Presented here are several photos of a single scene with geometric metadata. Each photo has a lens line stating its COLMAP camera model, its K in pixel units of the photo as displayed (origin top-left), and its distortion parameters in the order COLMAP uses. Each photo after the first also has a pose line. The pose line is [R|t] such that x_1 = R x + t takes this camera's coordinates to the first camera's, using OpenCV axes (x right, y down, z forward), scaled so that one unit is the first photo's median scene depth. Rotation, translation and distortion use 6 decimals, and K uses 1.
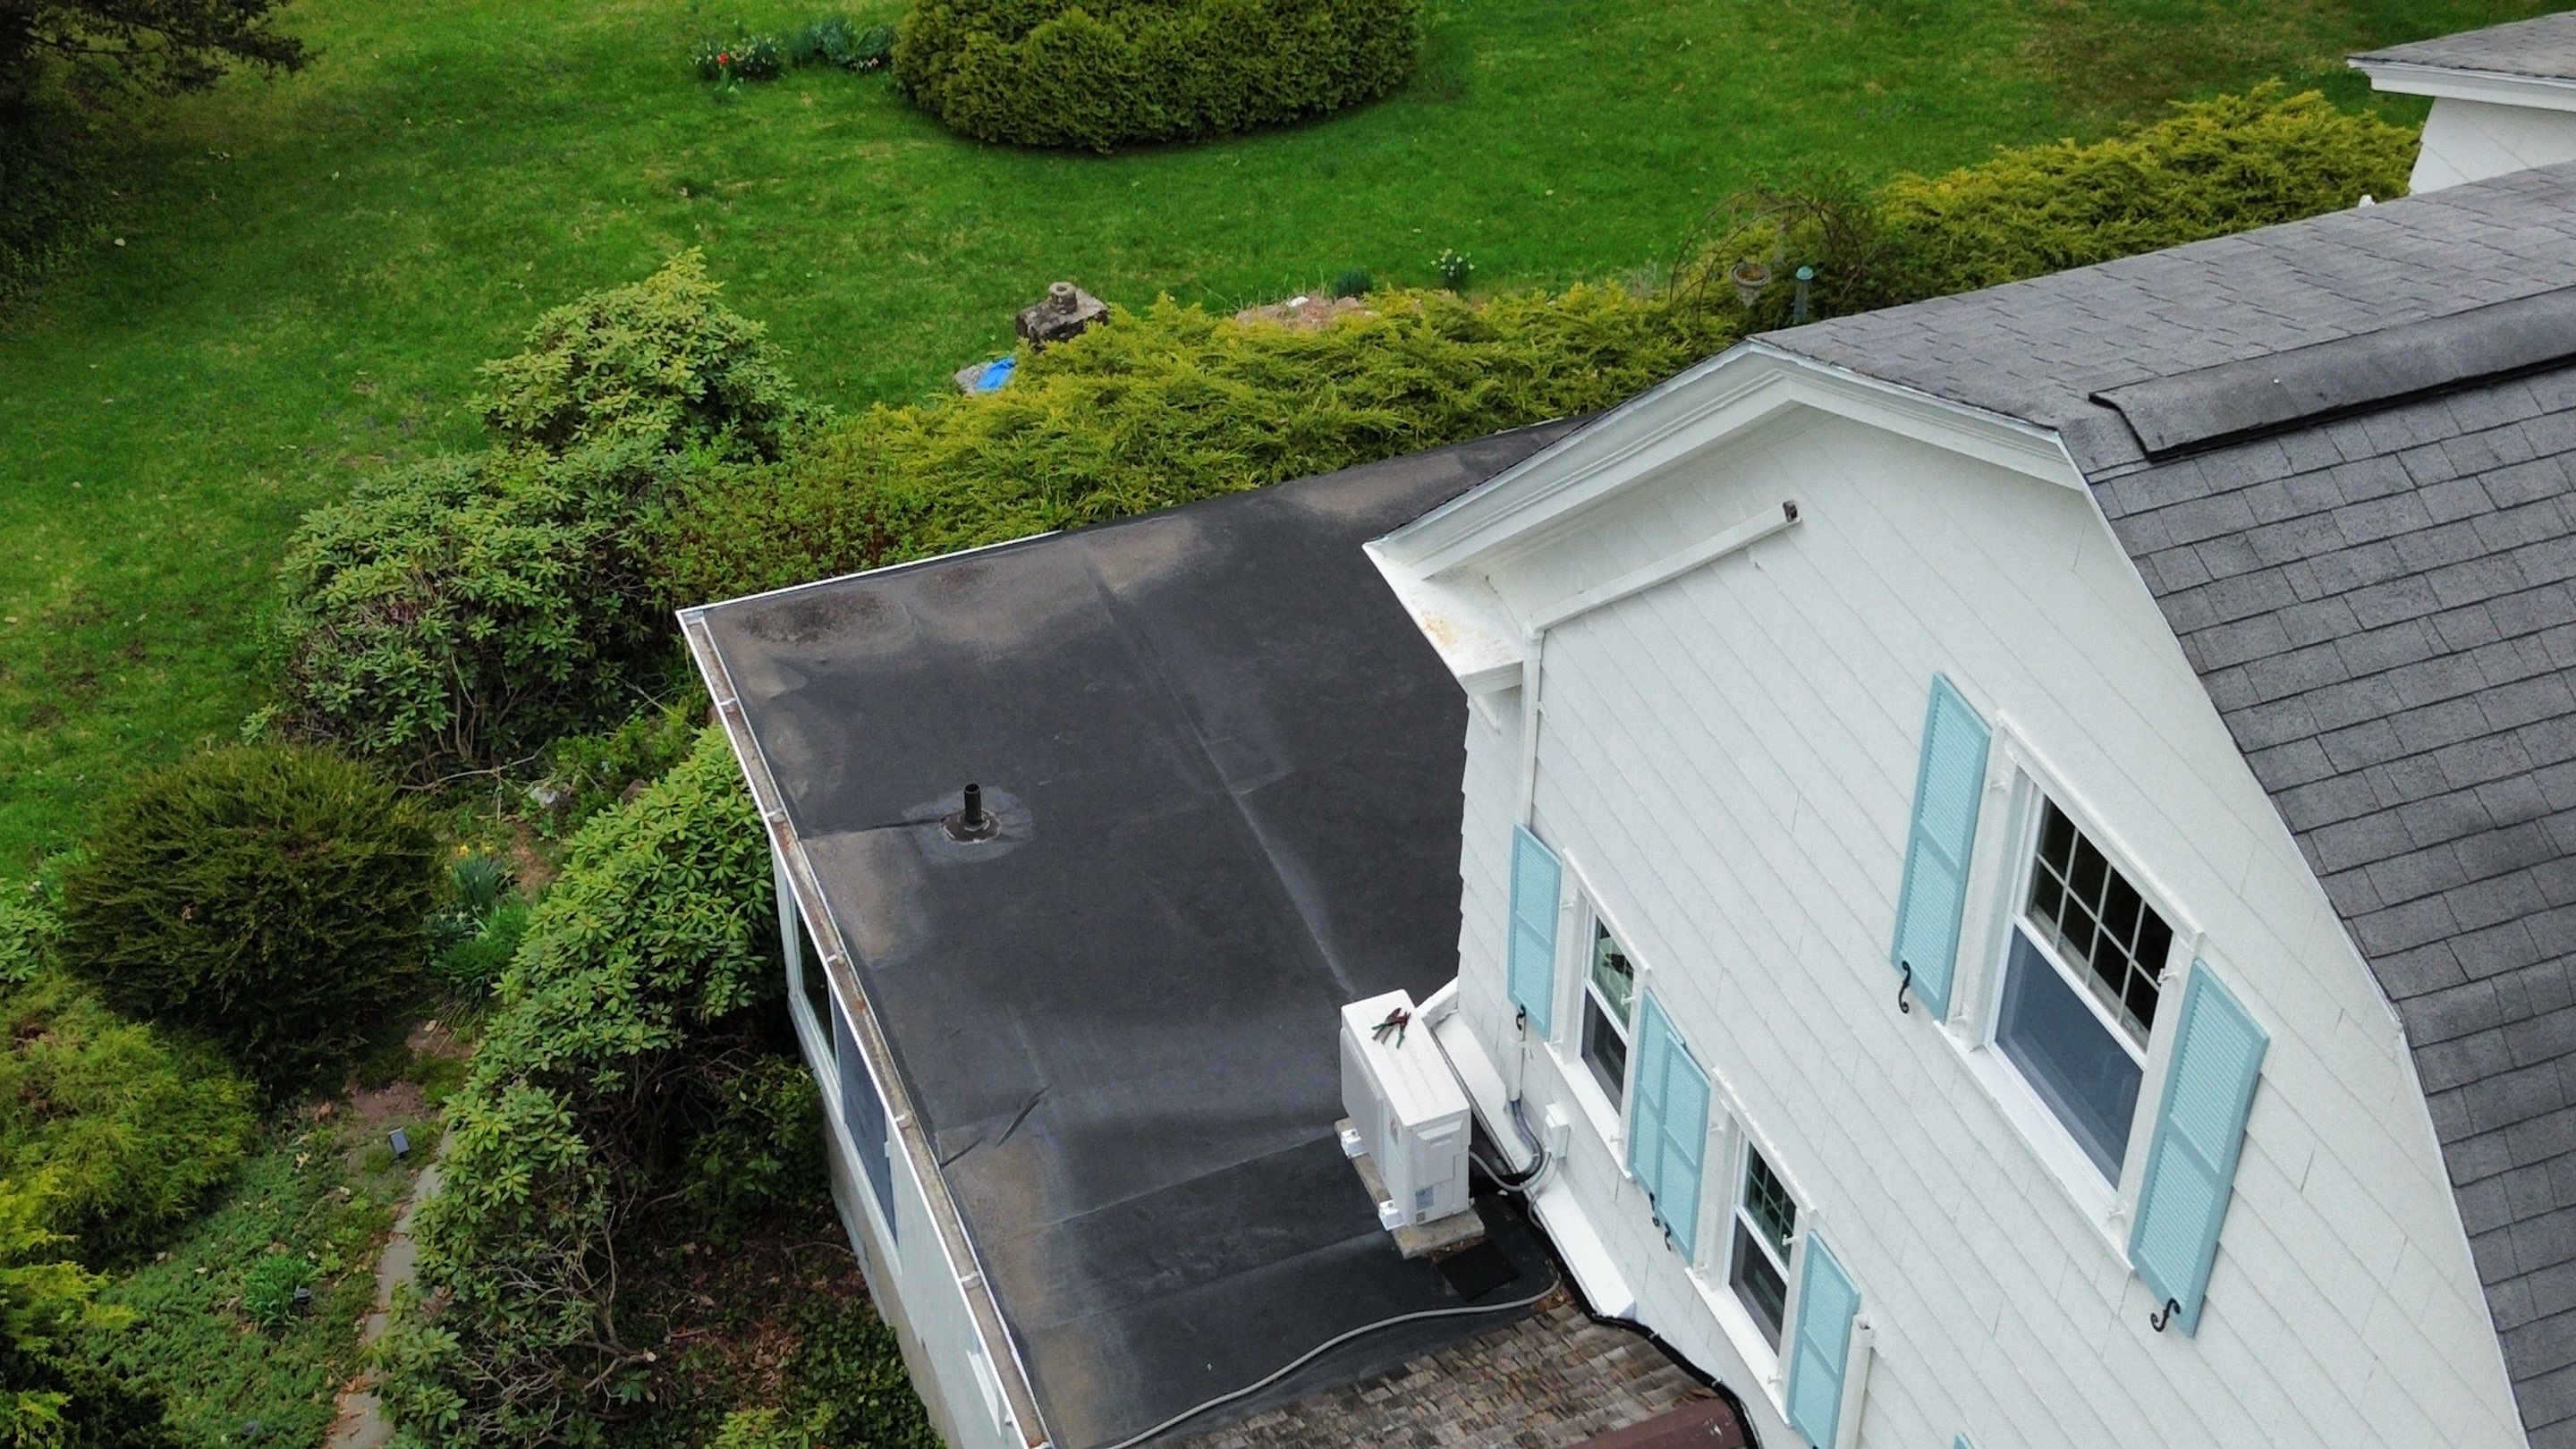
lens RADIAL K [[3391.5, 0, 1288.0], [0, 3391.5, 724.5], [0, 0, 1]] dist [0.175851, -0.571604]
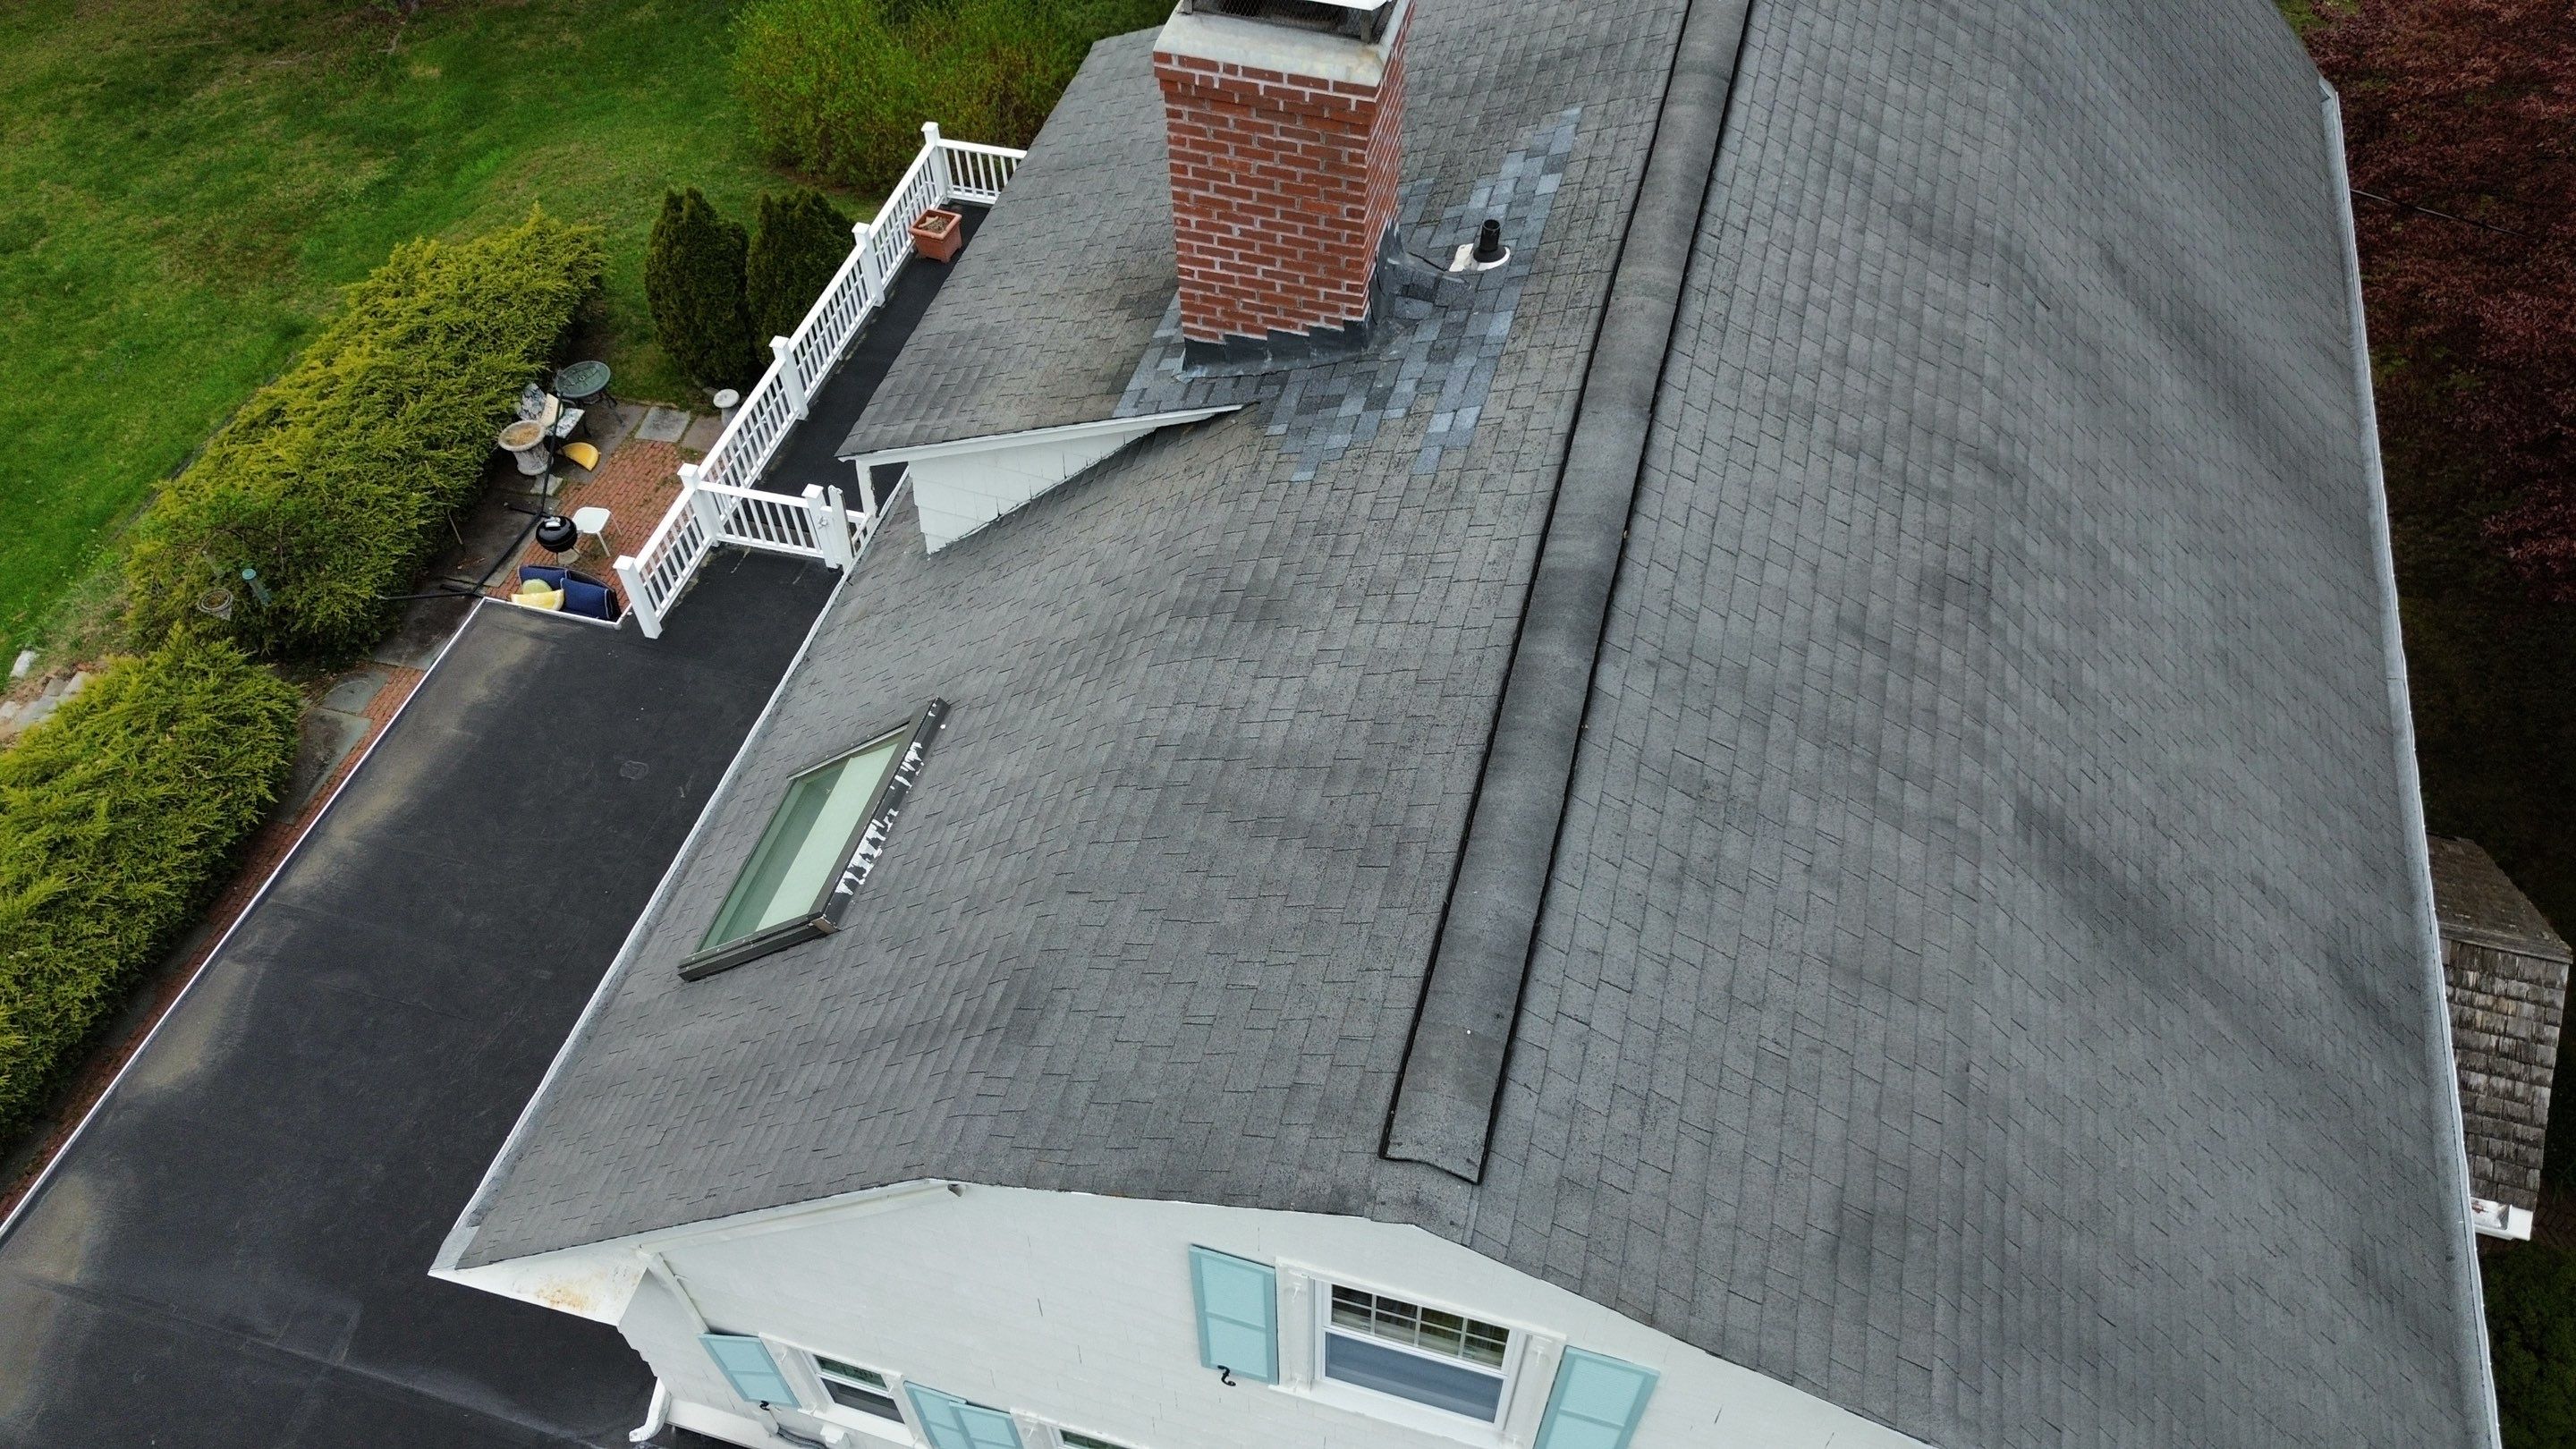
lens RADIAL K [[1825.8, 0, 1285.5], [0, 1825.8, 720.4], [0, 0, 1]] dist [0.060529, -0.059972]
pose [[0.603760, -0.623484, 0.496732, 0.002783], [0.500671, 0.781471, 0.372332, -0.229409], [-0.620324, 0.023900, 0.783981, 0.278753]]
